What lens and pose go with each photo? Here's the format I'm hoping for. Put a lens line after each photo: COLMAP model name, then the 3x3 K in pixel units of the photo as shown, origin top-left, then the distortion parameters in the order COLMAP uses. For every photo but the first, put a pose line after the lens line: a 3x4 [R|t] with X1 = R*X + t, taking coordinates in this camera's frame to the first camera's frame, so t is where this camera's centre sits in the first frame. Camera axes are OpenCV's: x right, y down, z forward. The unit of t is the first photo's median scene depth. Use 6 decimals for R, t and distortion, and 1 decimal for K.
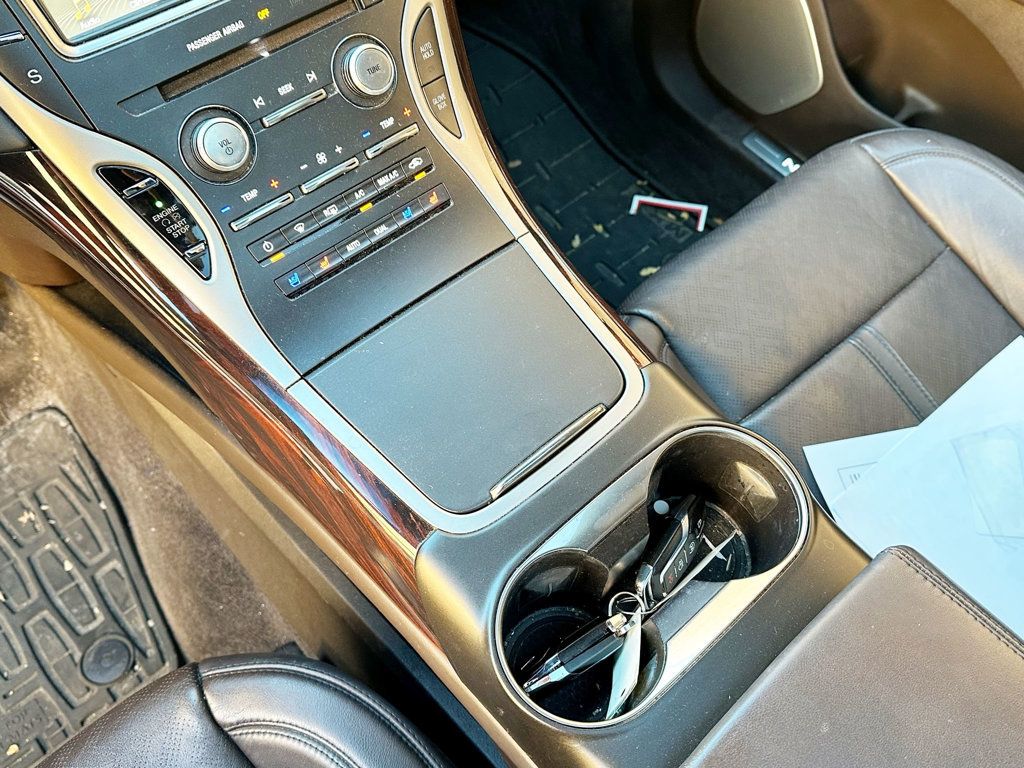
lens RADIAL K [[914.7, 0, 512.0], [0, 914.7, 384.0], [0, 0, 1]] dist [0.130284, -0.245526]
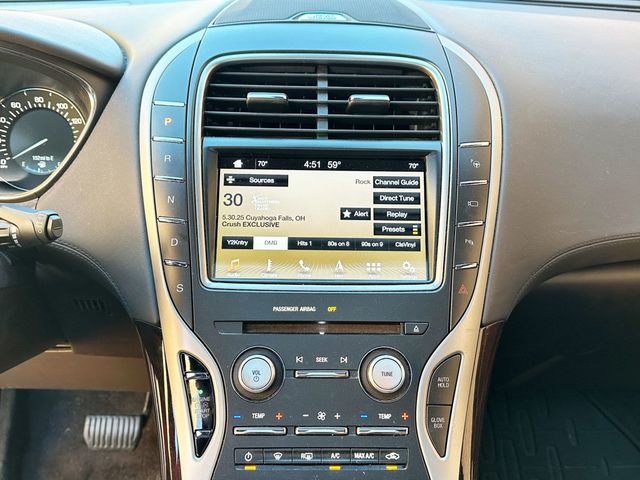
lens RADIAL K [[571.7, 0, 320.0], [0, 571.7, 240.0], [0, 0, 1]] dist [0.130284, -0.245526]
pose [[0.756338, 0.293700, -0.584545, 0.198705], [-0.538670, 0.786629, -0.301745, -0.195412], [0.371198, 0.543098, 0.753165, 0.254891]]
